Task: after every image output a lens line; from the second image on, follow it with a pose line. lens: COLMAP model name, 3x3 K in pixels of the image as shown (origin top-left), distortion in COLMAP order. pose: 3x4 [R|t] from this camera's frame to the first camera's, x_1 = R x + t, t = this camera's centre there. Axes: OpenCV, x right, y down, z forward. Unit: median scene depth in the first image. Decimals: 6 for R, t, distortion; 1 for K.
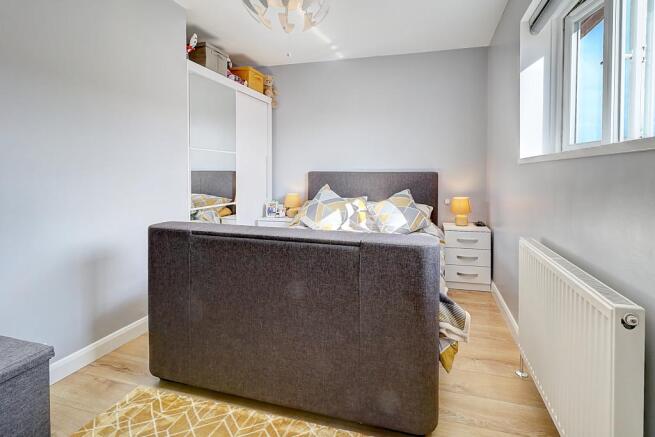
lens RADIAL K [[314.7, 0, 336.3], [0, 314.7, 174.0], [0, 0, 1]] dist [0.002110, 0.000335]
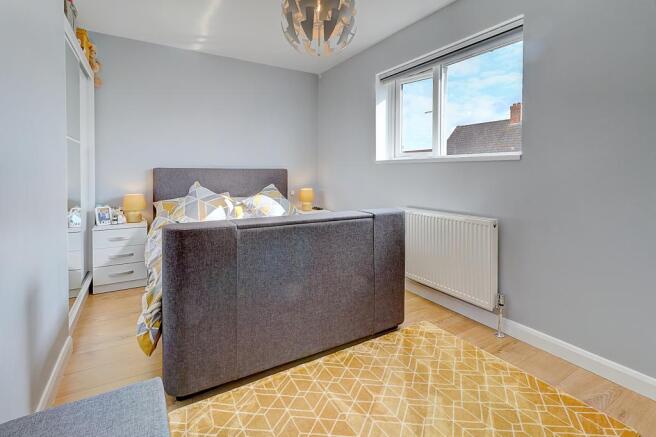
lens RADIAL K [[315.2, 0, 336.8], [0, 315.2, 174.0], [0, 0, 1]] dist [0.002110, 0.000335]
pose [[0.685712, -0.008454, 0.727824, -0.719137], [0.001222, 0.999945, 0.010464, 0.000123], [-0.727872, -0.006286, 0.685684, 0.046988]]
